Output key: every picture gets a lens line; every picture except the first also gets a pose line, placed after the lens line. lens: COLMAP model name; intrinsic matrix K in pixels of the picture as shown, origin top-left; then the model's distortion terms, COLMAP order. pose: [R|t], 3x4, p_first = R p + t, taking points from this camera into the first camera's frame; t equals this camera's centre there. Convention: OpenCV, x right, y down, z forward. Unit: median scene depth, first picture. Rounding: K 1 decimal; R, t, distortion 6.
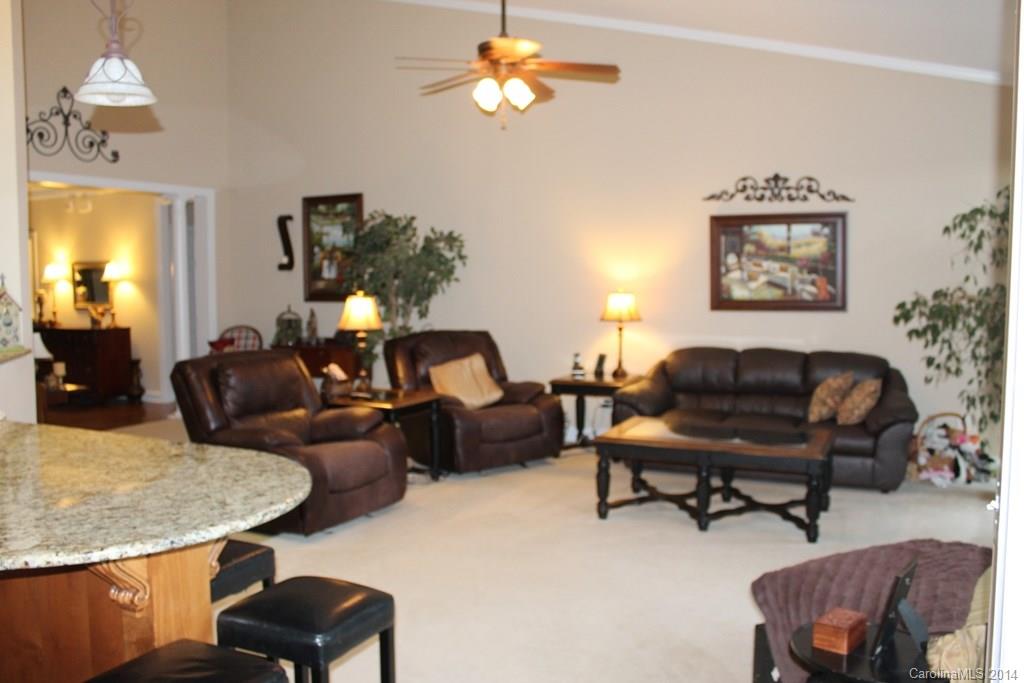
lens RADIAL K [[876.9, 0, 513.3], [0, 876.9, 330.8], [0, 0, 1]] dist [-0.100079, 0.076628]
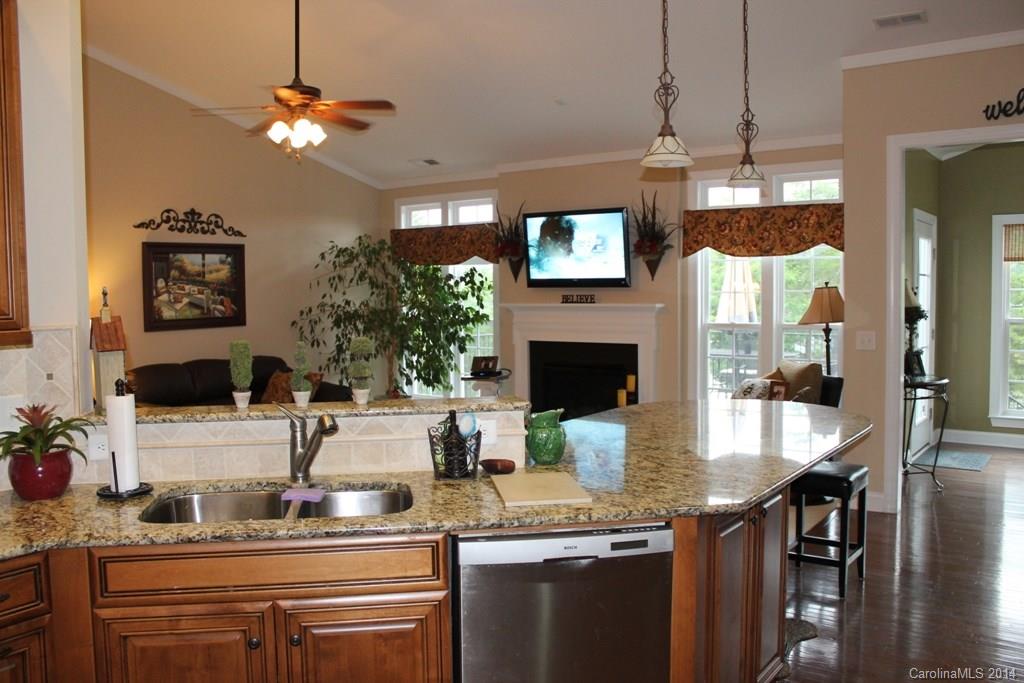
lens RADIAL K [[876.9, 0, 508.1], [0, 876.9, 348.5], [0, 0, 1]] dist [-0.100079, 0.076628]
pose [[0.159888, -0.063717, 0.985077, -0.756813], [0.091830, 0.994547, 0.049425, -0.014714], [-0.982855, 0.082557, 0.164867, 0.404817]]
